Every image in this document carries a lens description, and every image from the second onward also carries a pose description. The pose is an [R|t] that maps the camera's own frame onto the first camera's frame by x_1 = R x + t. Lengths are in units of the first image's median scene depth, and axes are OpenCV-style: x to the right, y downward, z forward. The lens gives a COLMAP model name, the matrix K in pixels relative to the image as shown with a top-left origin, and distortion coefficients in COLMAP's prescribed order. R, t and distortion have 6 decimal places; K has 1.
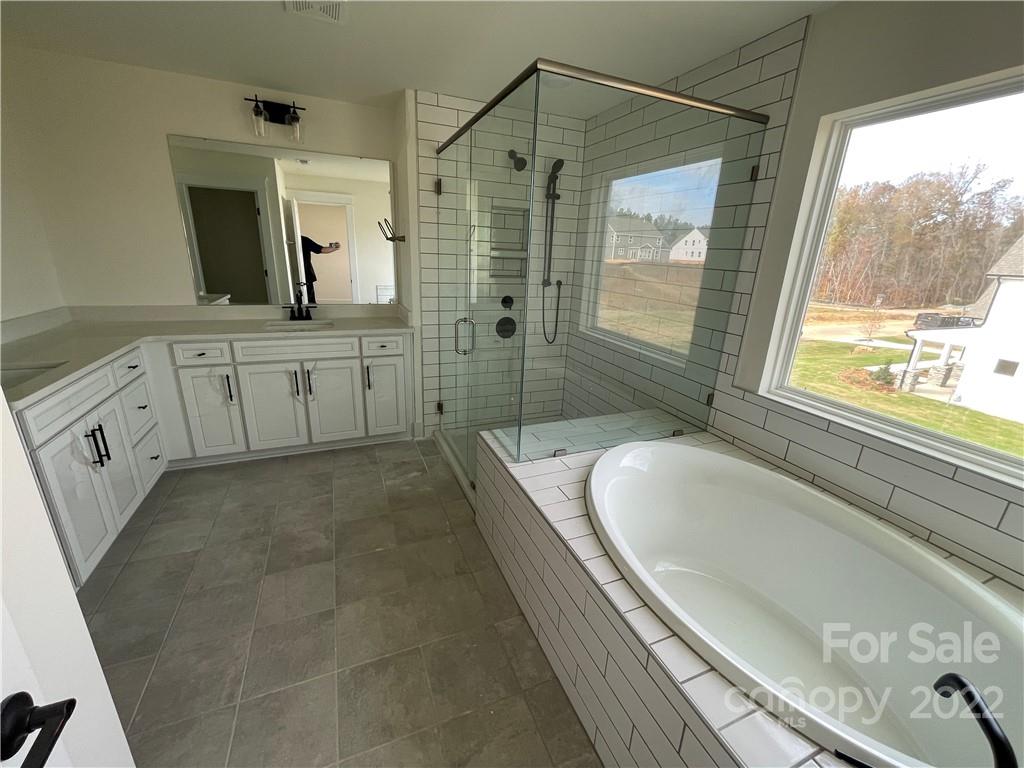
lens RADIAL K [[413.1, 0, 513.3], [0, 413.1, 382.4], [0, 0, 1]] dist [-0.001997, -0.000133]
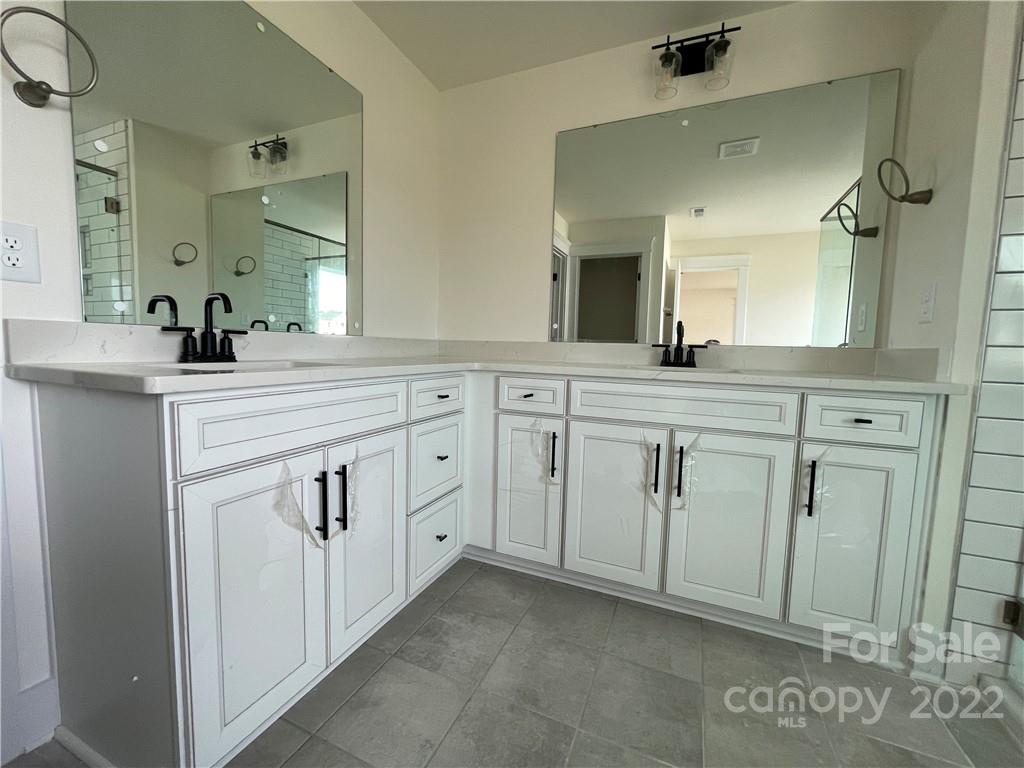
lens RADIAL K [[413.1, 0, 513.3], [0, 413.1, 382.4], [0, 0, 1]] dist [-0.001997, -0.000133]
pose [[0.690162, 0.034774, -0.722819, -0.276947], [-0.215999, 0.963211, -0.159902, 0.020106], [0.690667, 0.266486, 0.672283, 0.495457]]
